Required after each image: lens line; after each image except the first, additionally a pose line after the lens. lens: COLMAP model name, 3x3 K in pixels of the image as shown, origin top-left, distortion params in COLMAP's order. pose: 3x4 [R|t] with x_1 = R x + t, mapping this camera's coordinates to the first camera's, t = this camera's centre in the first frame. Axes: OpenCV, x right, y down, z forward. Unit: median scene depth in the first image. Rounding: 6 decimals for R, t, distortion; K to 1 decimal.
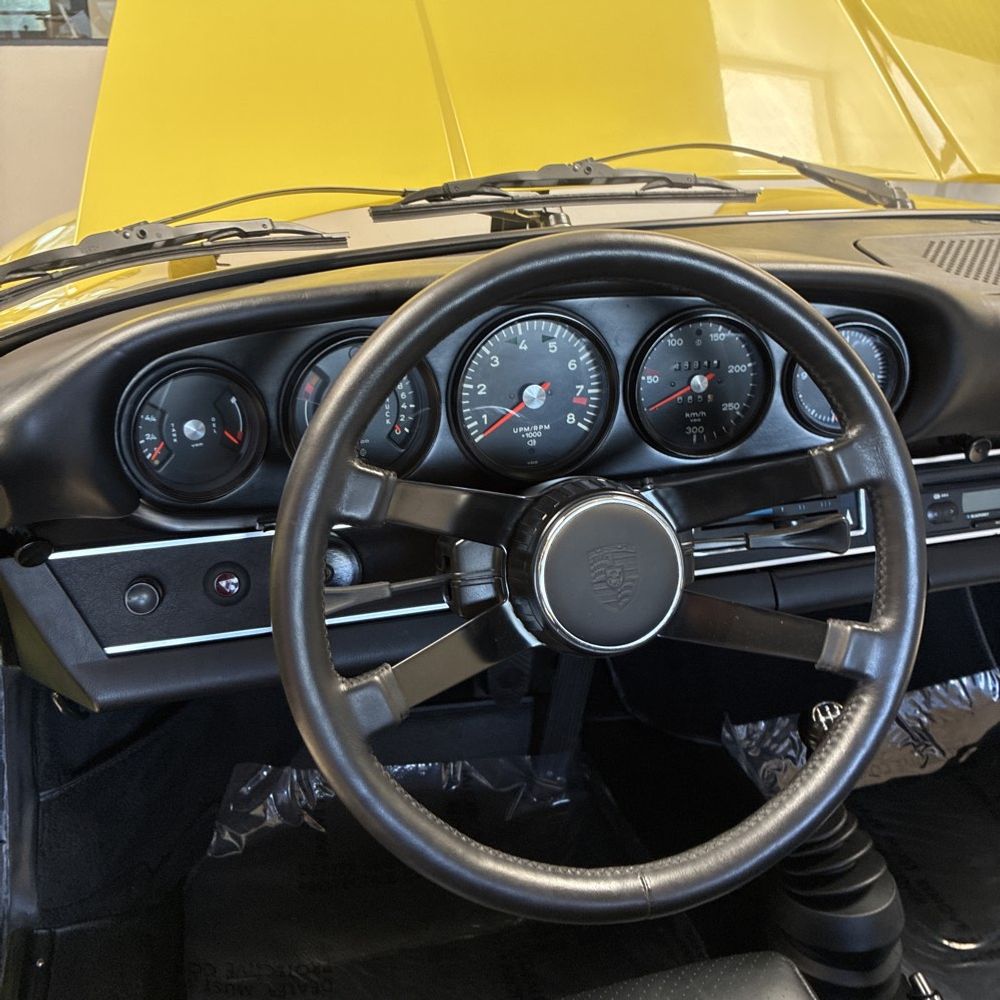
lens RADIAL K [[1016.6, 0, 489.9], [0, 1016.6, 495.7], [0, 0, 1]] dist [0.050558, -0.061676]
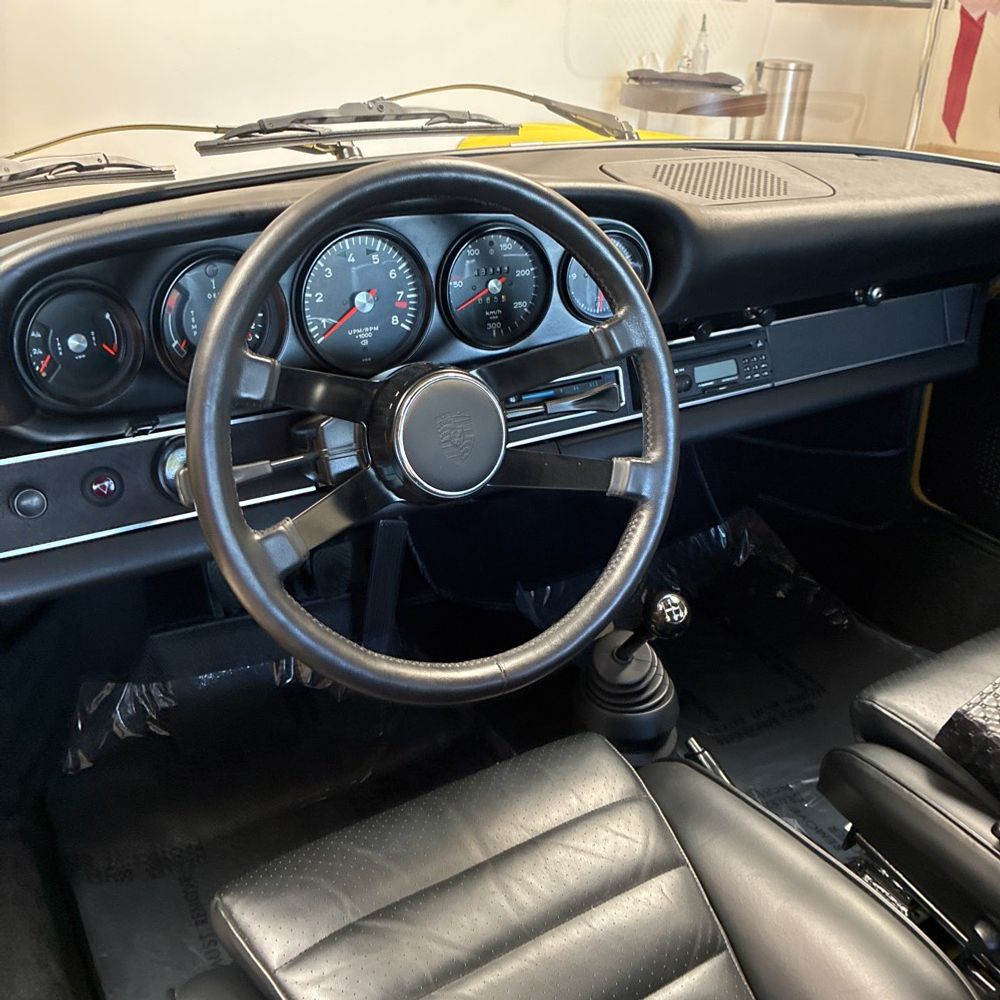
lens RADIAL K [[1005.4, 0, 500.6], [0, 1005.4, 490.8], [0, 0, 1]] dist [0.048297, -0.021025]
pose [[0.963694, -0.101247, 0.247070, -0.108545], [0.087944, 0.994046, 0.064324, 0.055554], [-0.252112, -0.040260, 0.966860, -0.176045]]
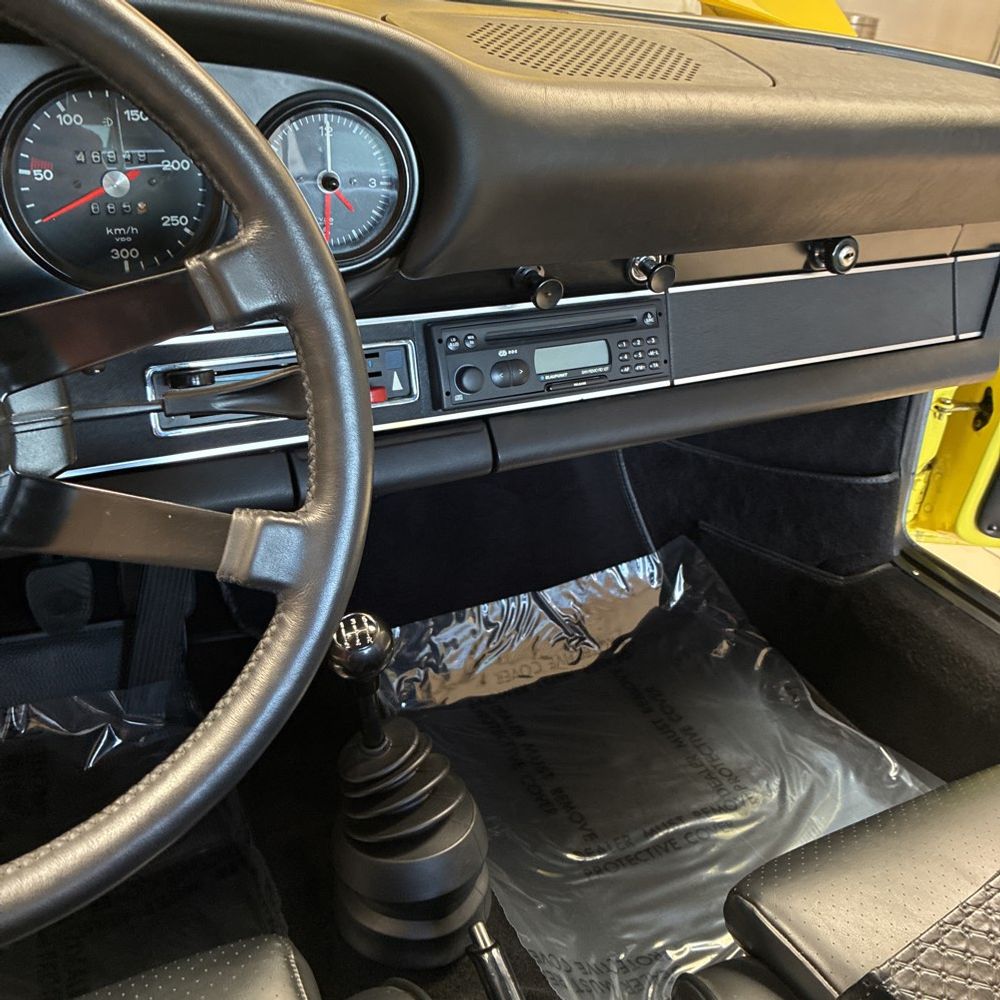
lens RADIAL K [[1005.5, 0, 500.0], [0, 1005.5, 500.0], [0, 0, 1]] dist [0.049227, -0.023407]
pose [[0.978116, -0.044026, 0.203351, 0.306121], [0.023578, 0.994515, 0.101906, 0.040356], [-0.206722, -0.094881, 0.973788, 0.242619]]
